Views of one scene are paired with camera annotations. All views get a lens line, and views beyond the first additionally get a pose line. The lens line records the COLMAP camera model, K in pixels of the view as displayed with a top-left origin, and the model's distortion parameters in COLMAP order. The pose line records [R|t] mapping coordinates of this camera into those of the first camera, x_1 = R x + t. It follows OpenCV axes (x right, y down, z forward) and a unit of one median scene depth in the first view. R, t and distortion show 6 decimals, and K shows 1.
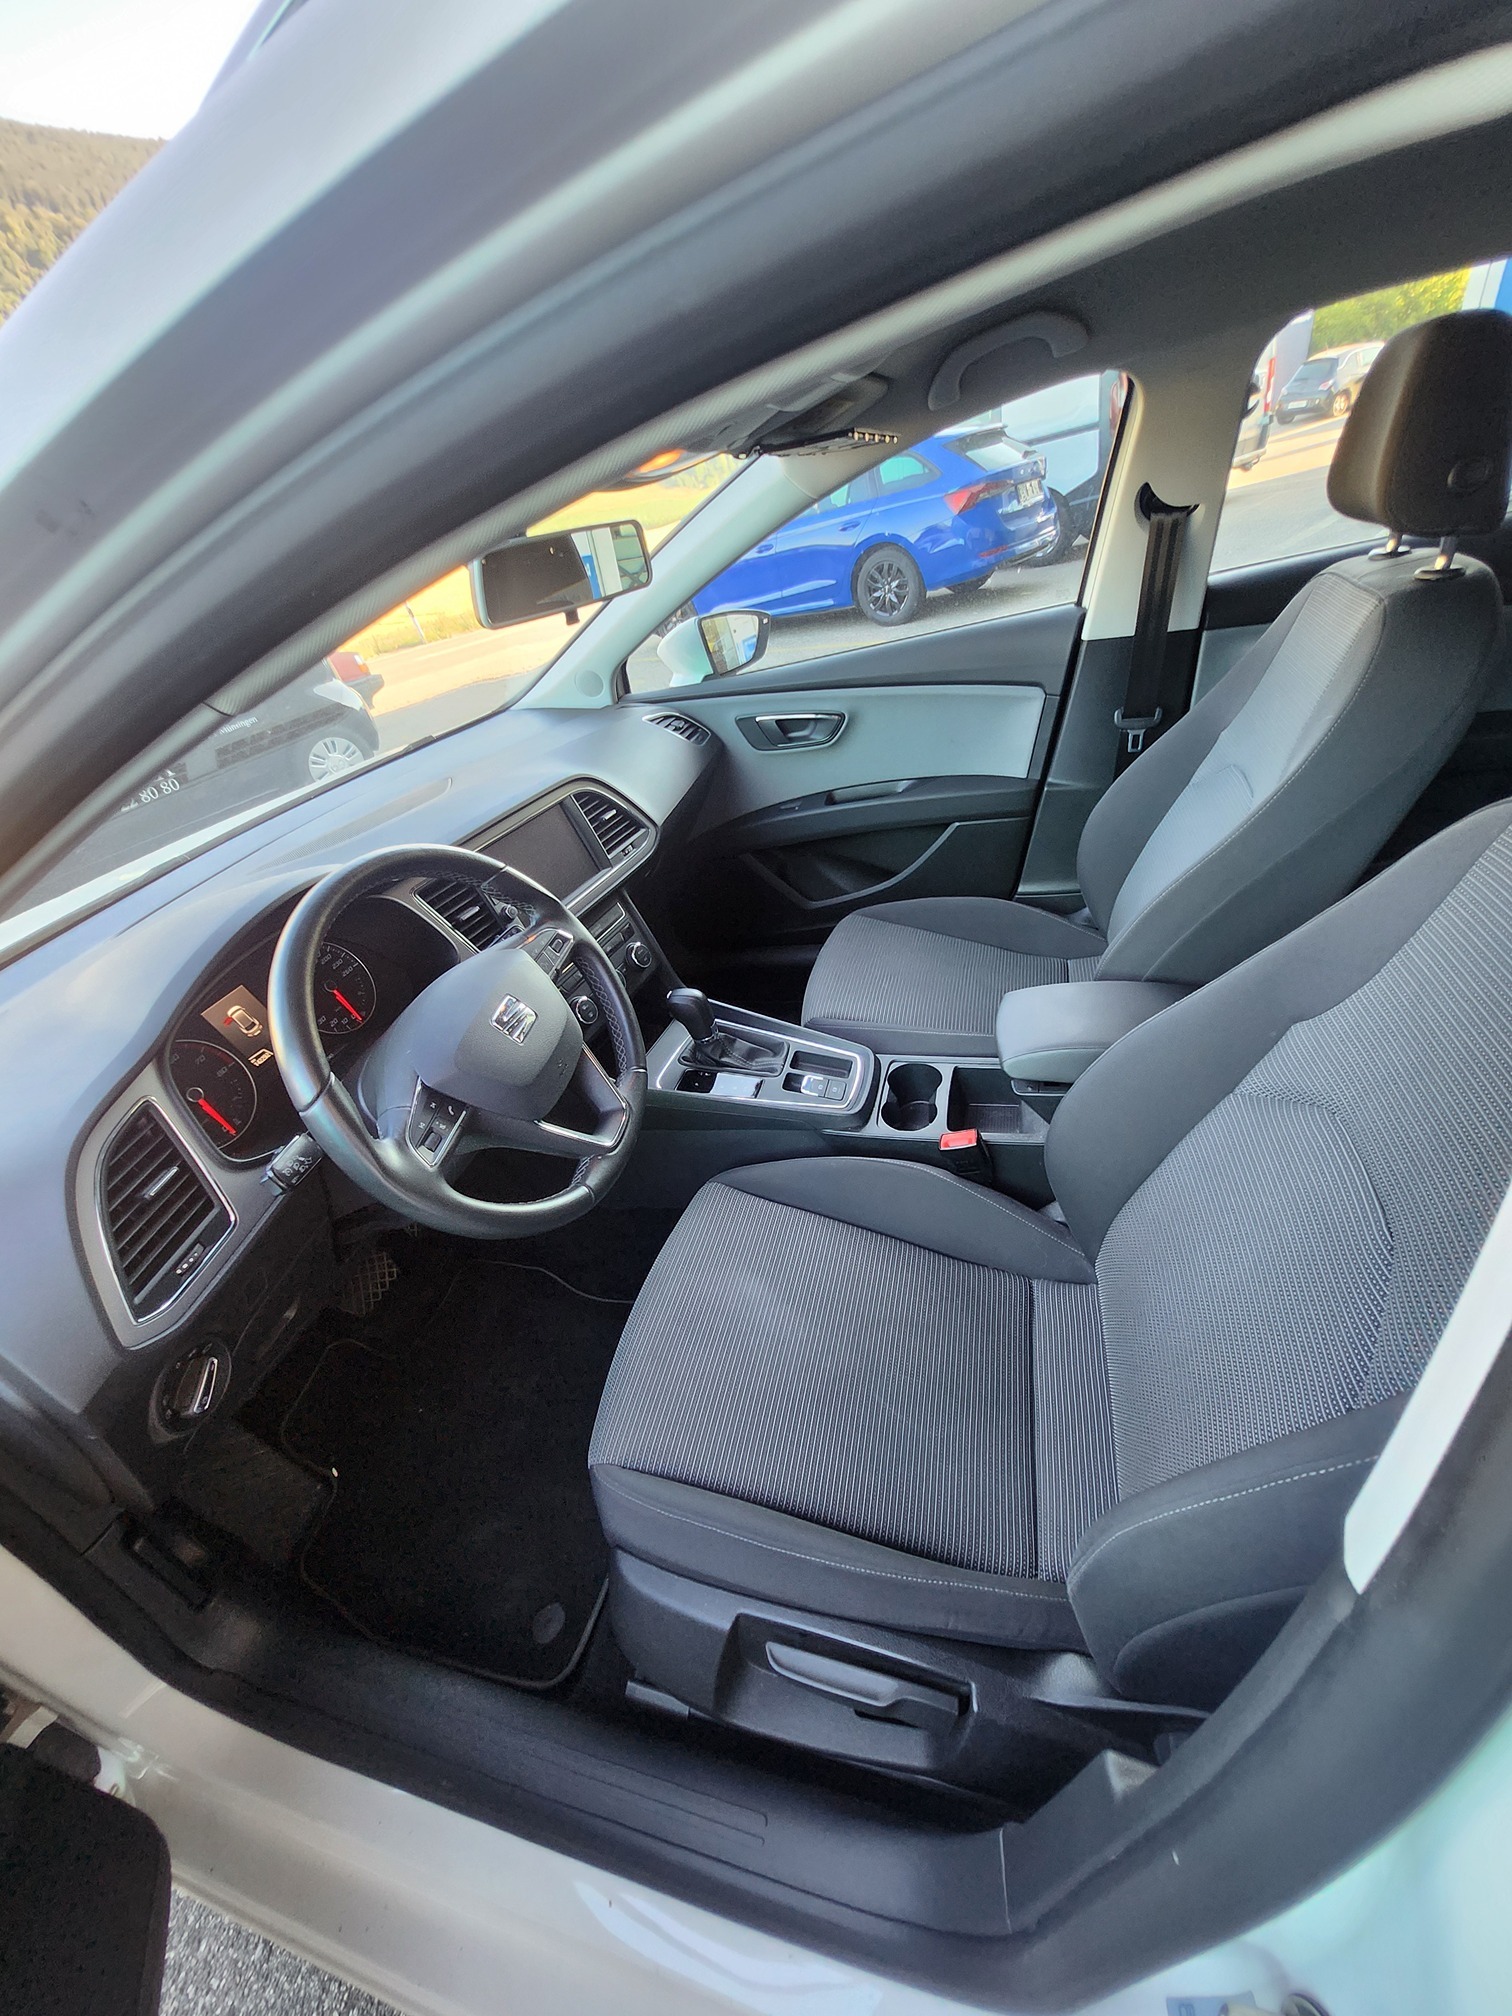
lens RADIAL K [[822.7, 0, 756.0], [0, 822.7, 1008.0], [0, 0, 1]] dist [0.000280, 0.000175]
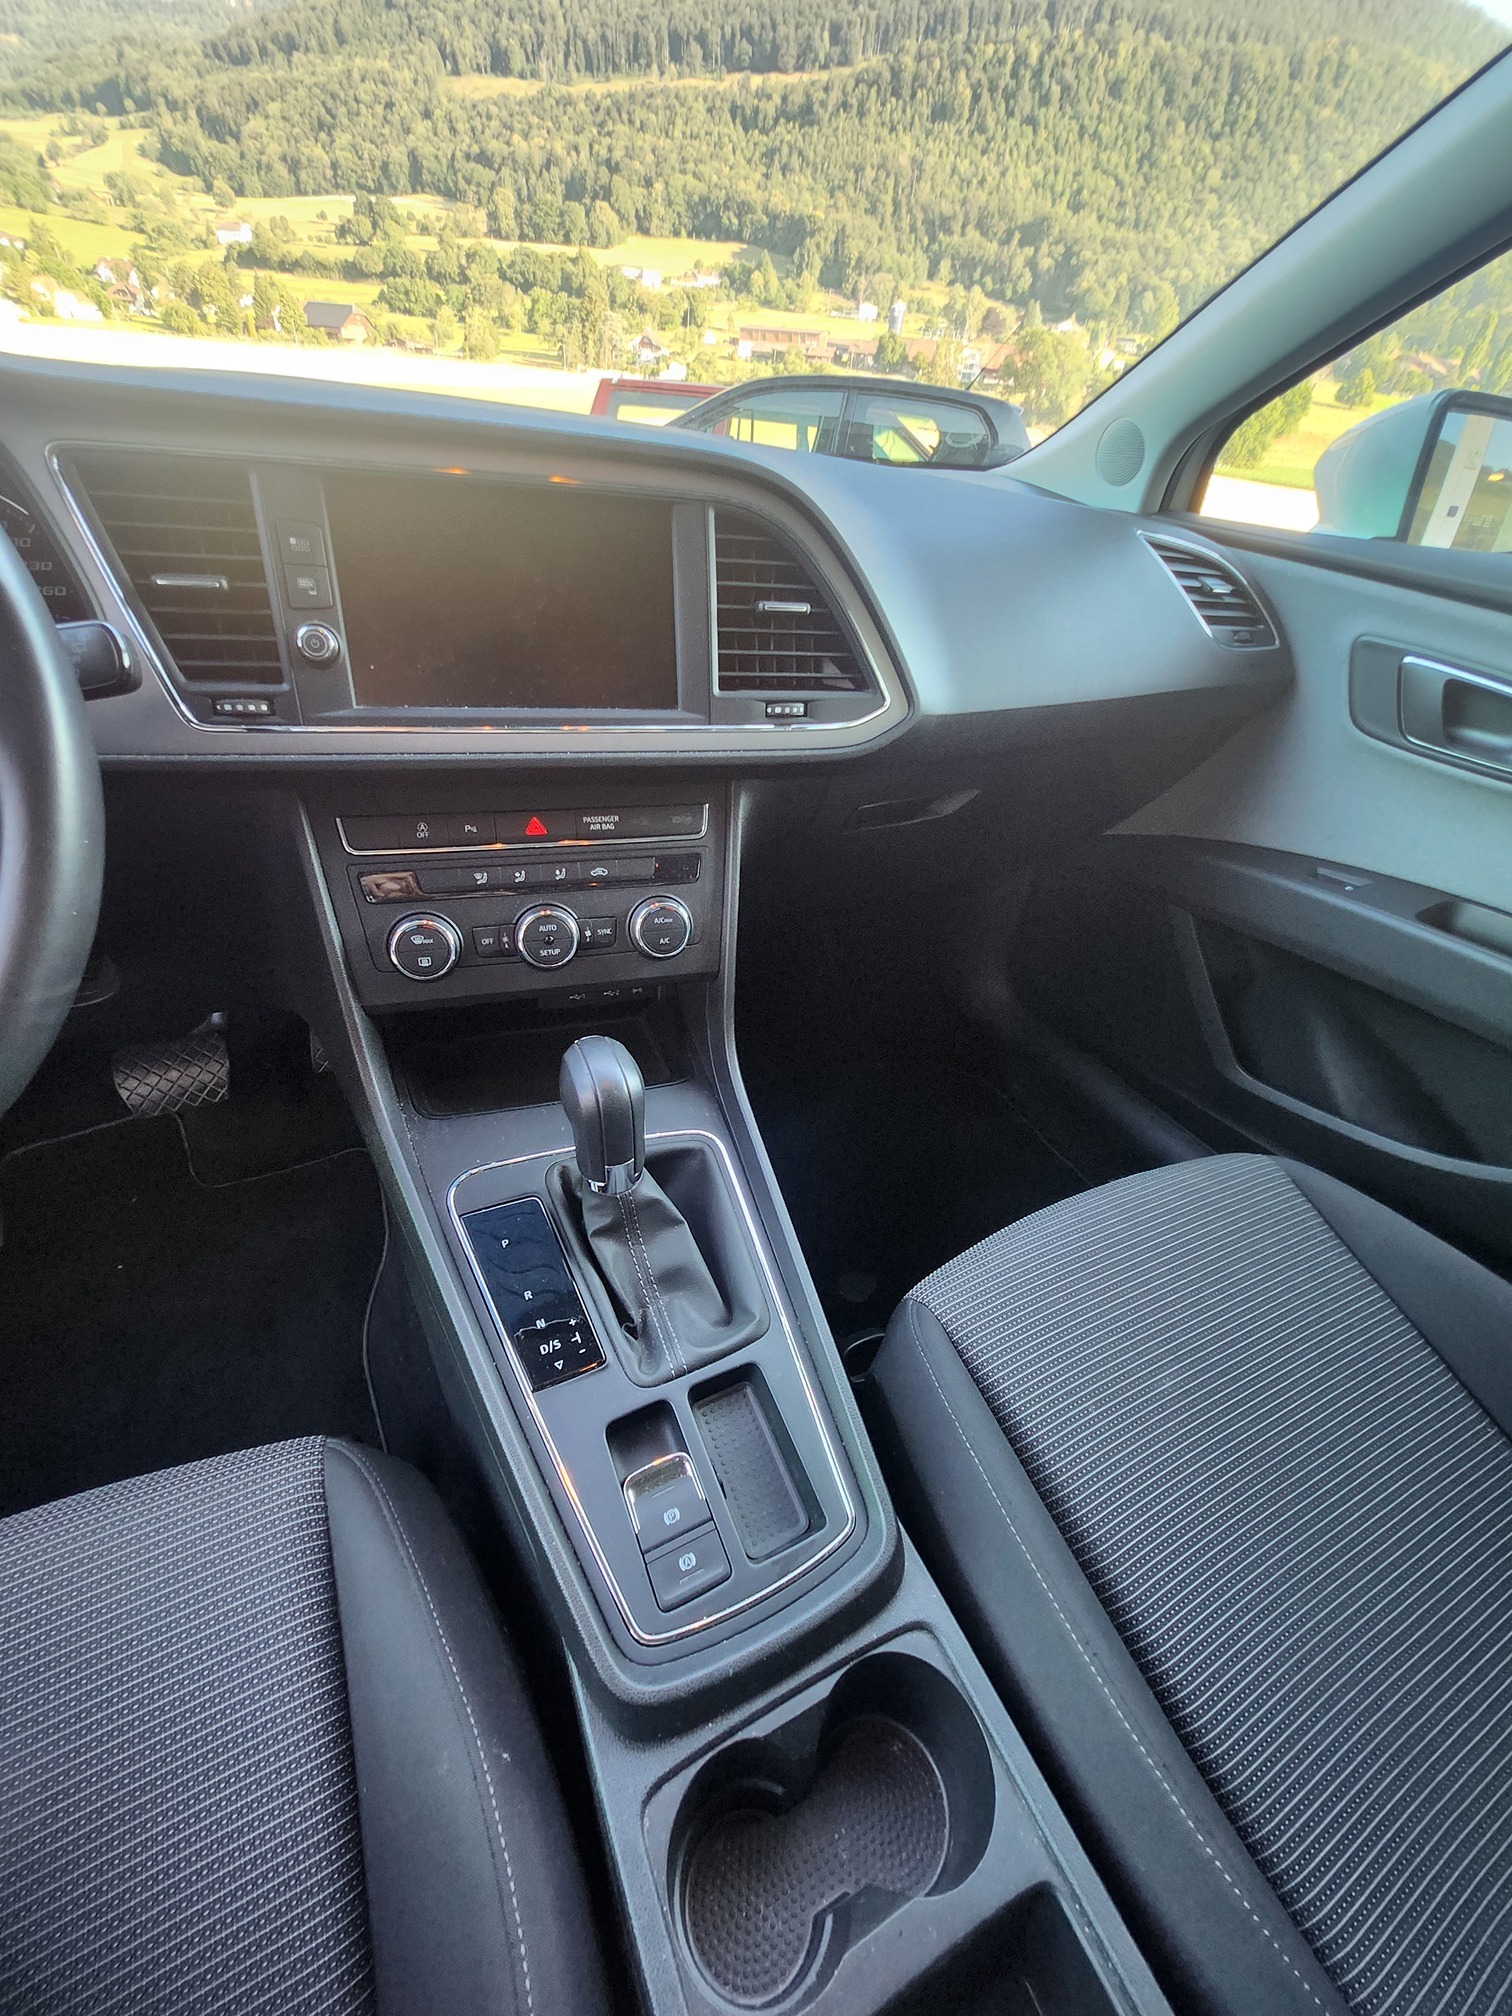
lens RADIAL K [[785.0, 0, 756.0], [0, 785.0, 1008.0], [0, 0, 1]] dist [-0.000642, 0.000533]
pose [[0.636064, 0.617855, -0.462254, 0.082229], [-0.567360, 0.780499, 0.262535, -0.122495], [0.522997, 0.095276, 0.846993, 0.480987]]
